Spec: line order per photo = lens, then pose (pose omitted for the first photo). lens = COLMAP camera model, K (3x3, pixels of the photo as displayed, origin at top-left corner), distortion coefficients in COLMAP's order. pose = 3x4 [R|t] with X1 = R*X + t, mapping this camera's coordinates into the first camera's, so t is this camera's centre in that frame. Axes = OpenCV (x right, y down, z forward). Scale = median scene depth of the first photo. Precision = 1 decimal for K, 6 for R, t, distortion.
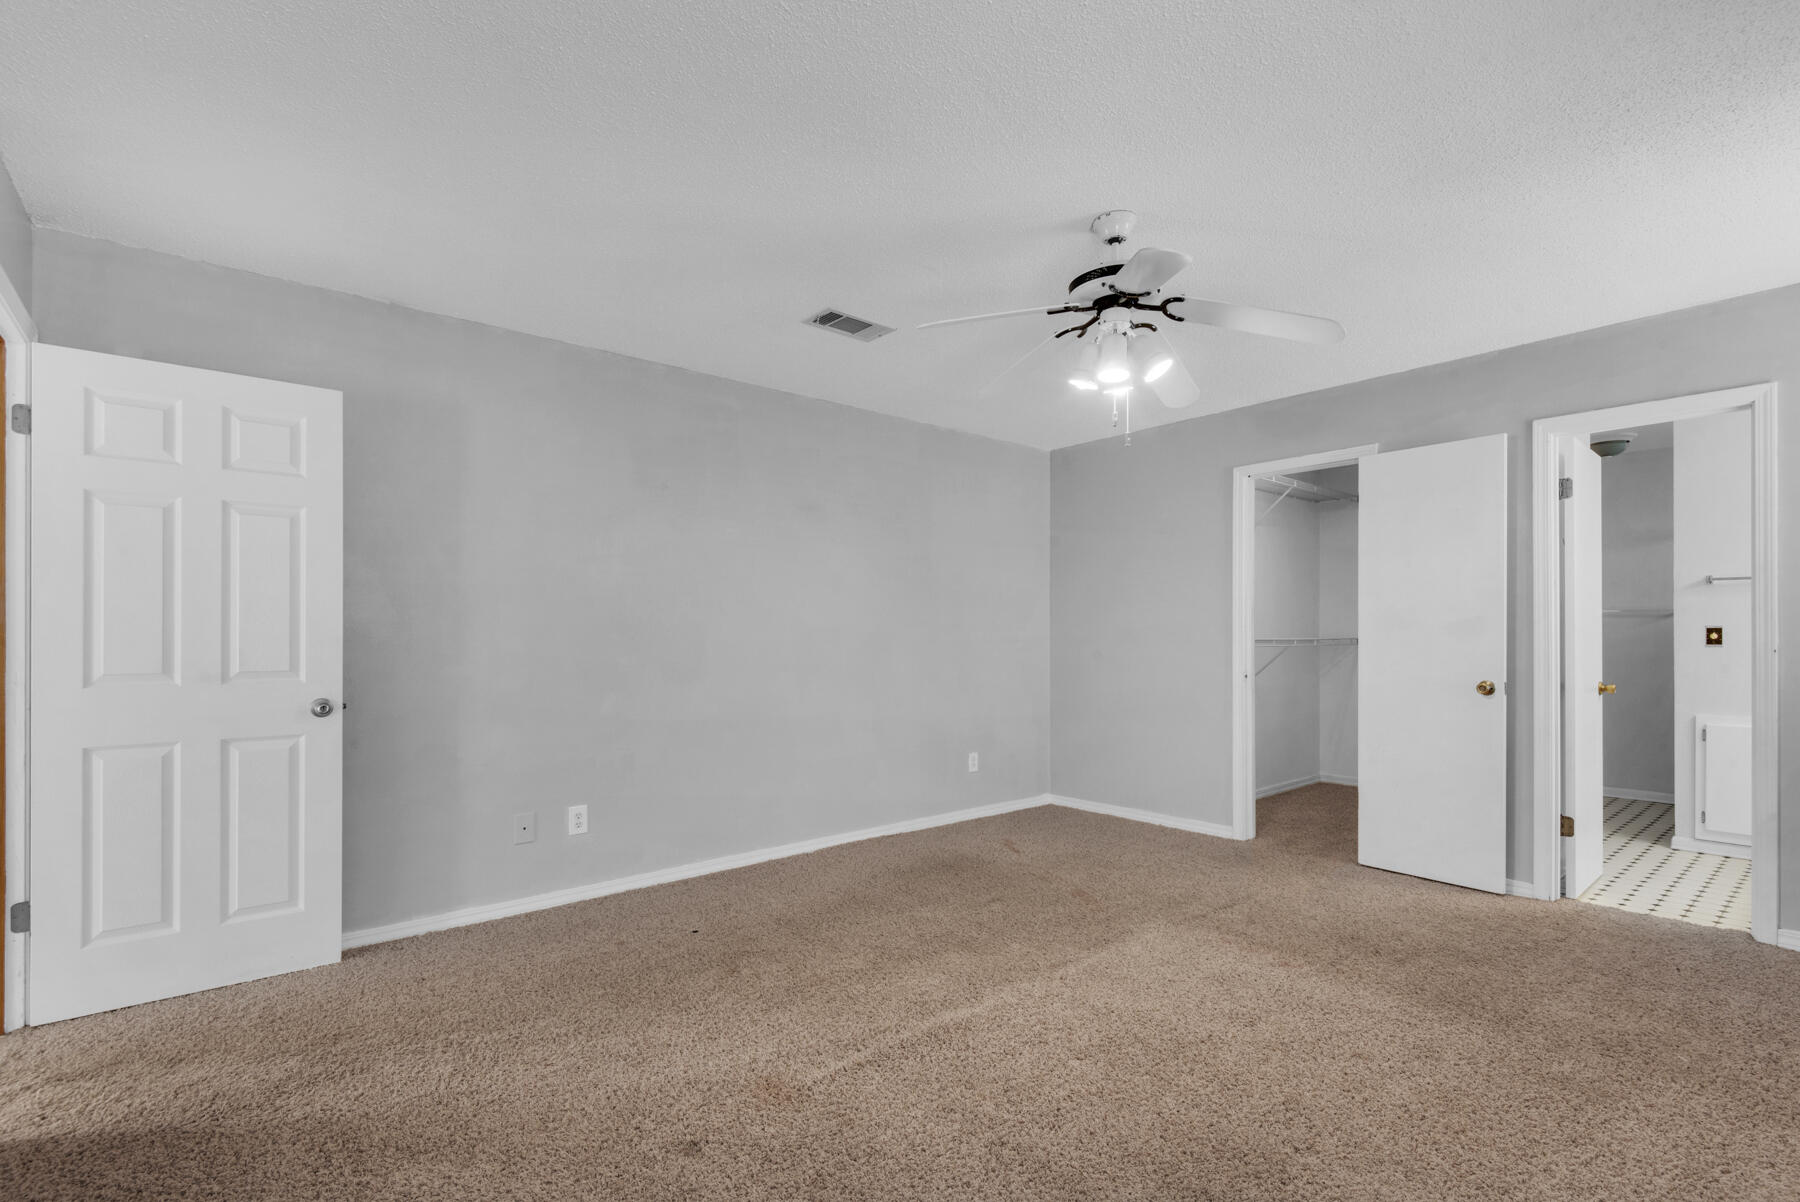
lens RADIAL K [[834.6, 0, 908.5], [0, 834.6, 618.3], [0, 0, 1]] dist [-0.001910, -0.001026]
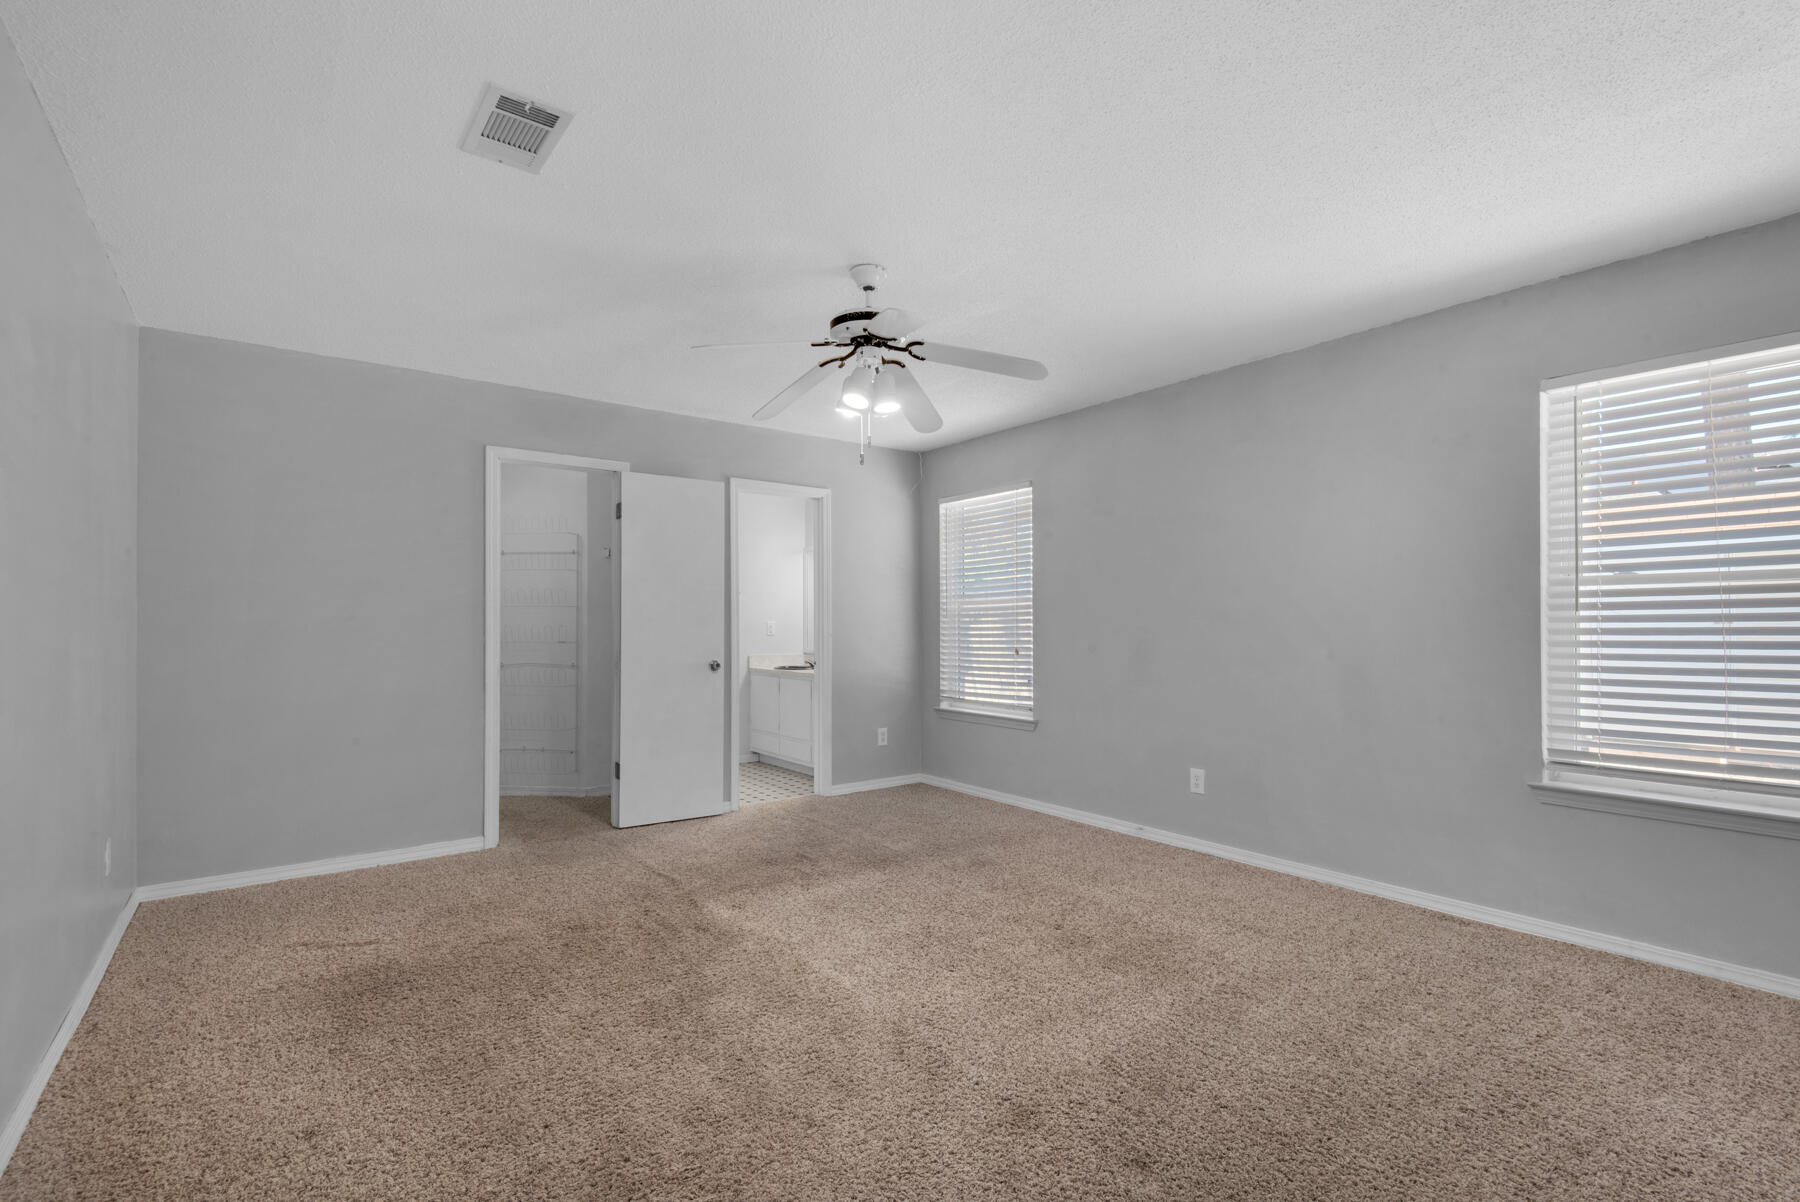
lens RADIAL K [[834.6, 0, 908.5], [0, 834.6, 618.3], [0, 0, 1]] dist [-0.001910, -0.001026]
pose [[0.035005, 0.004293, 0.999378, -0.740889], [-0.019343, 0.999806, -0.003617, 0.007067], [-0.999200, -0.019205, 0.035082, 0.730158]]
